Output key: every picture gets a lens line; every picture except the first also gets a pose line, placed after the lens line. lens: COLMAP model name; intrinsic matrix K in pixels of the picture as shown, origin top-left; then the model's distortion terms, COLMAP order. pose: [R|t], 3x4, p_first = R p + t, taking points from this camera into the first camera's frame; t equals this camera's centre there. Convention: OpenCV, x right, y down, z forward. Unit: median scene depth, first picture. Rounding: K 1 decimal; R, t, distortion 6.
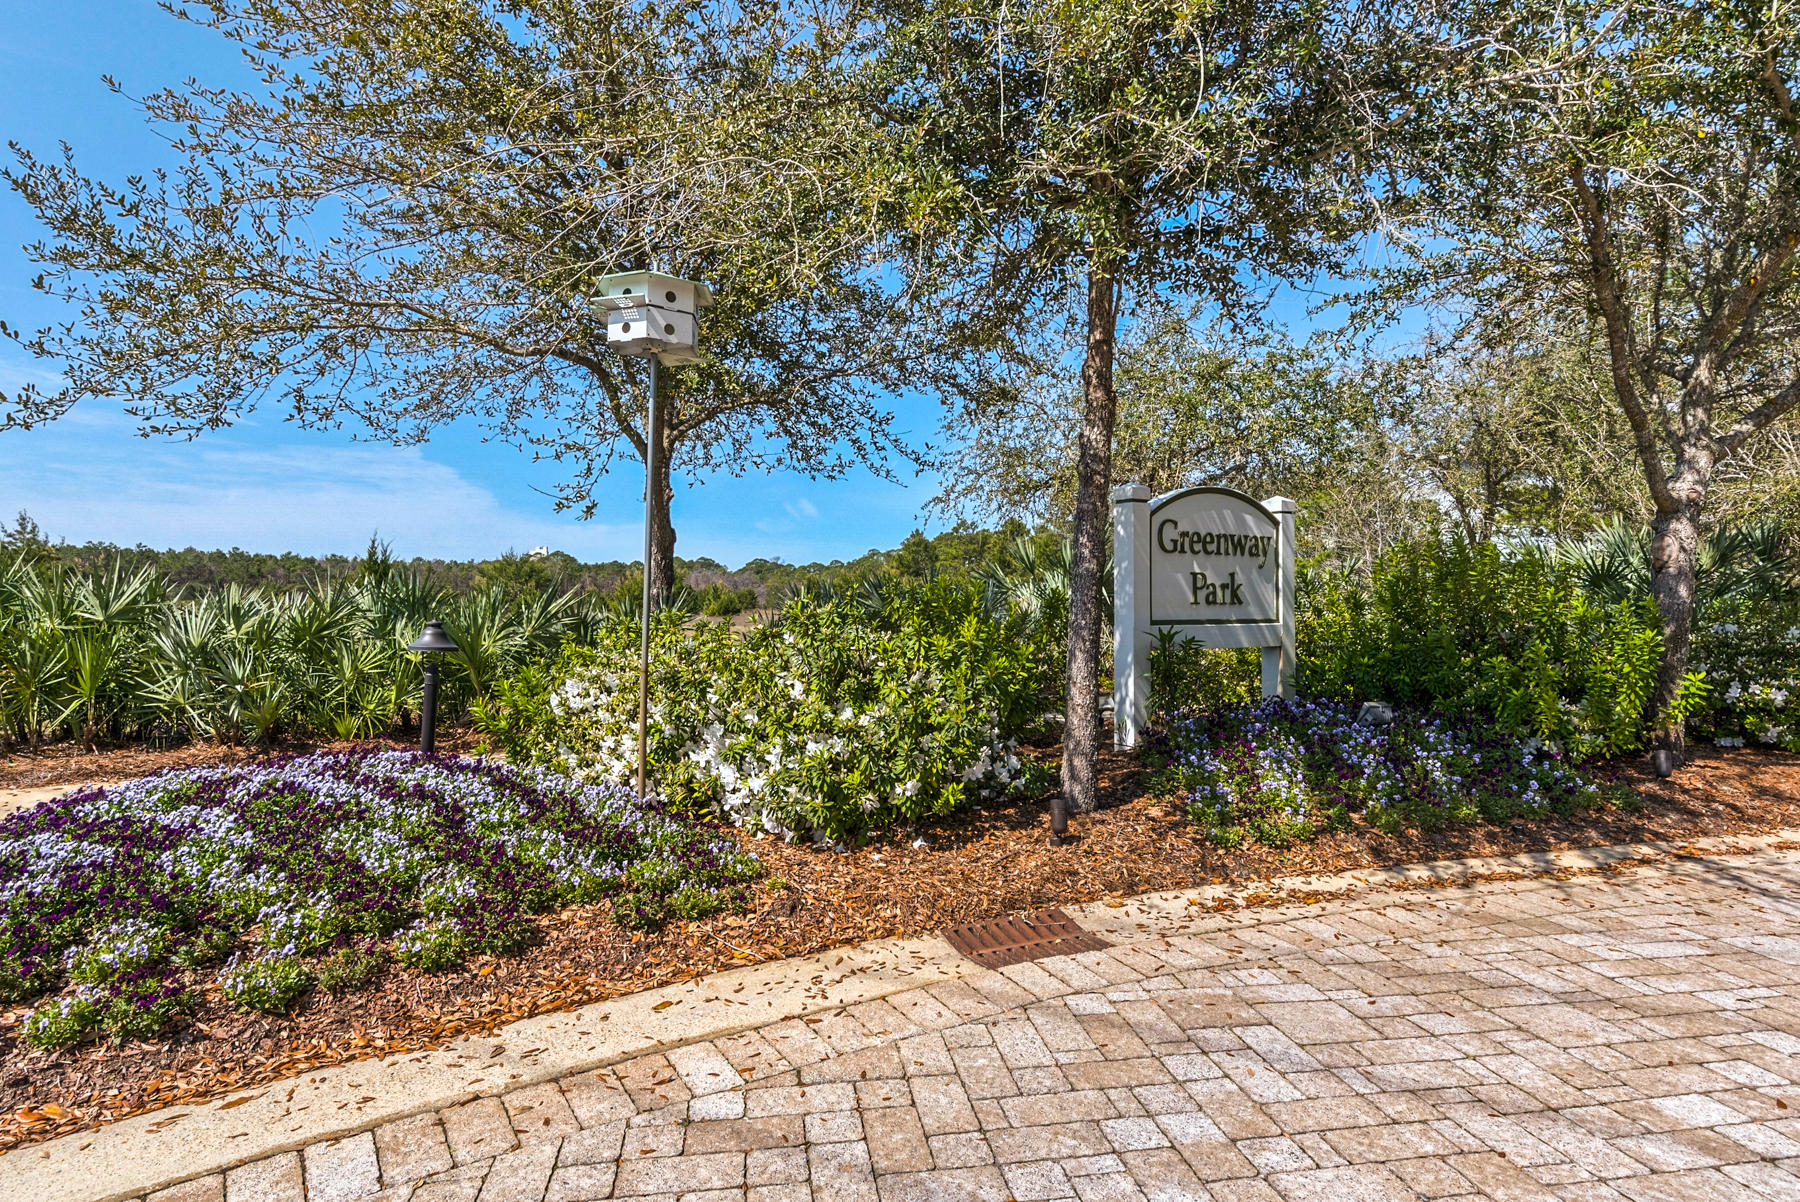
lens RADIAL K [[1013.9, 0, 900.0], [0, 1013.9, 601.0], [0, 0, 1]] dist [0.017972, -0.000365]
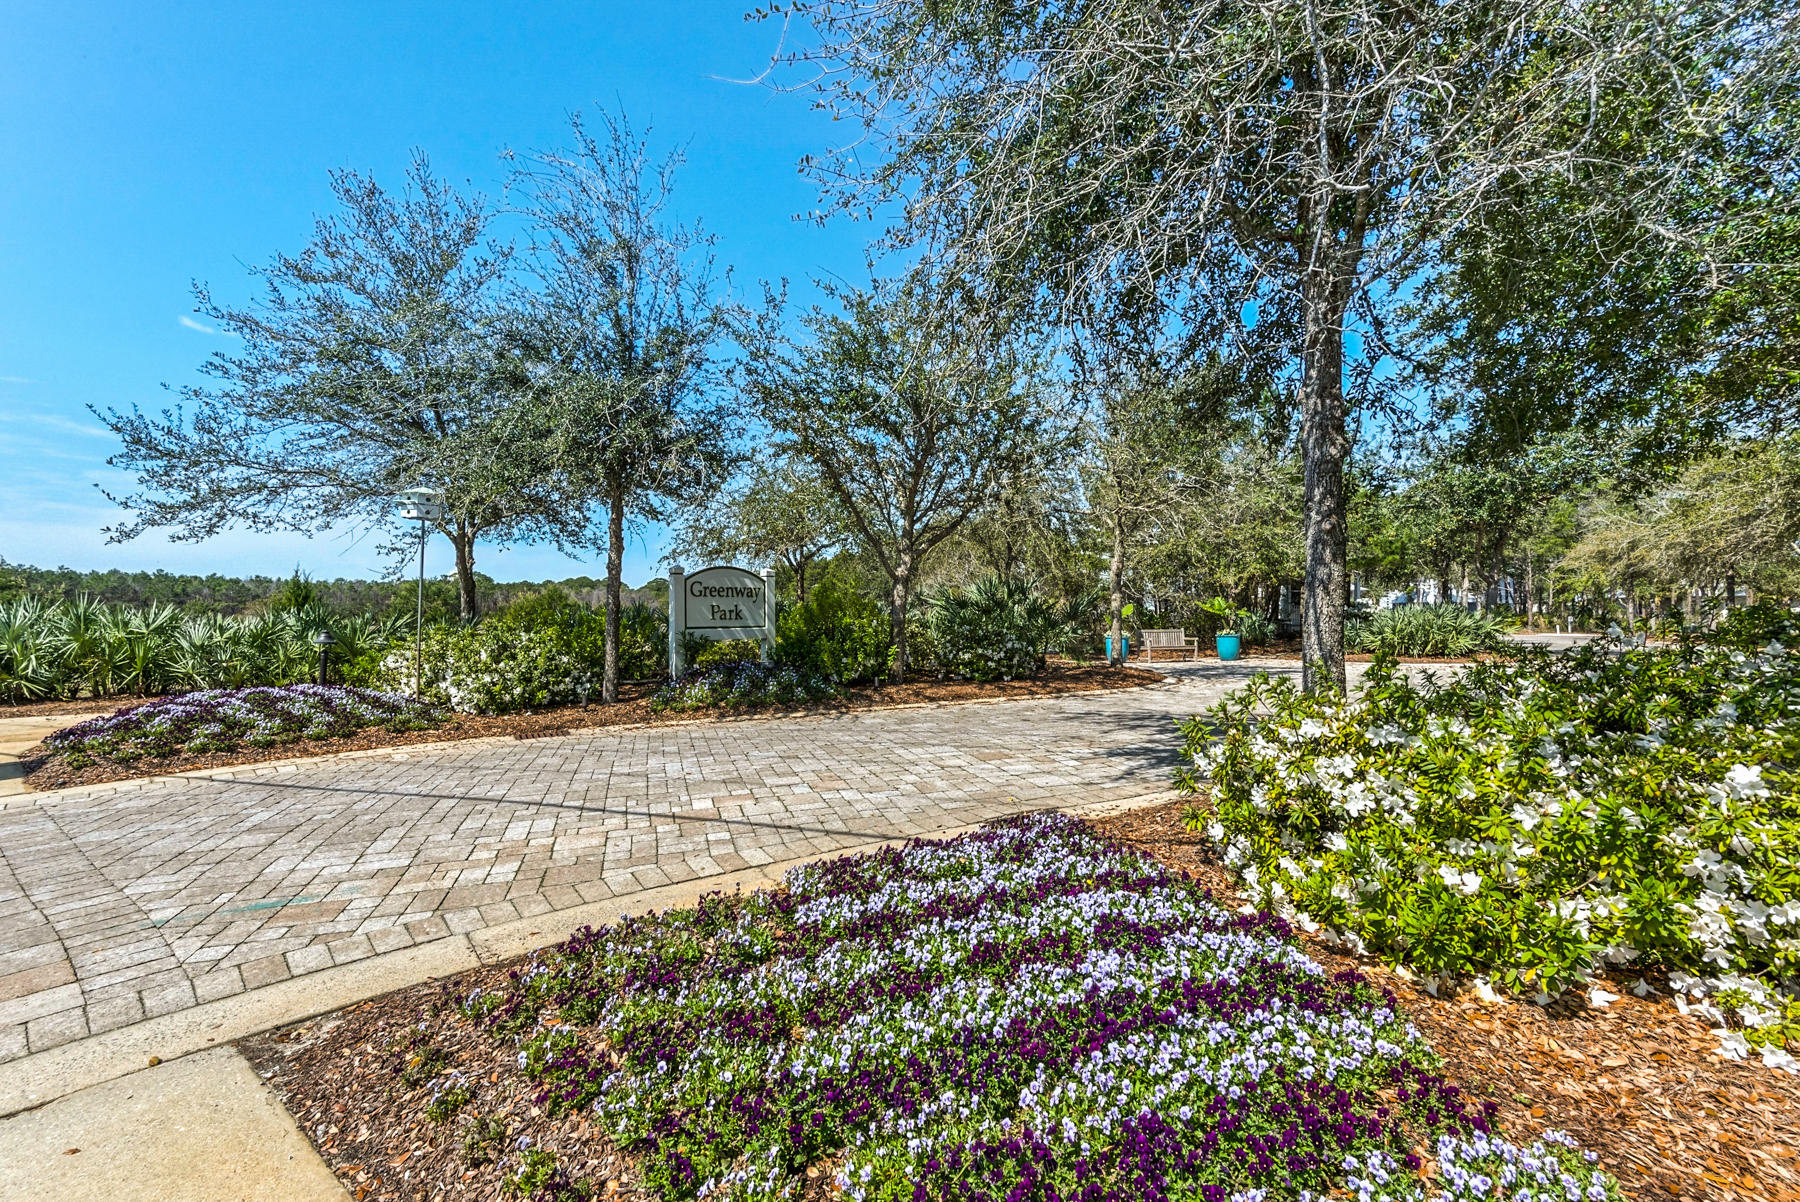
lens RADIAL K [[802.7, 0, 900.0], [0, 802.7, 601.0], [0, 0, 1]] dist [0.004055, 0.000088]
pose [[0.986229, -0.004629, 0.165323, 0.521991], [0.007063, 0.999875, -0.014134, -0.012510], [-0.165237, 0.015107, 0.986138, -1.005750]]
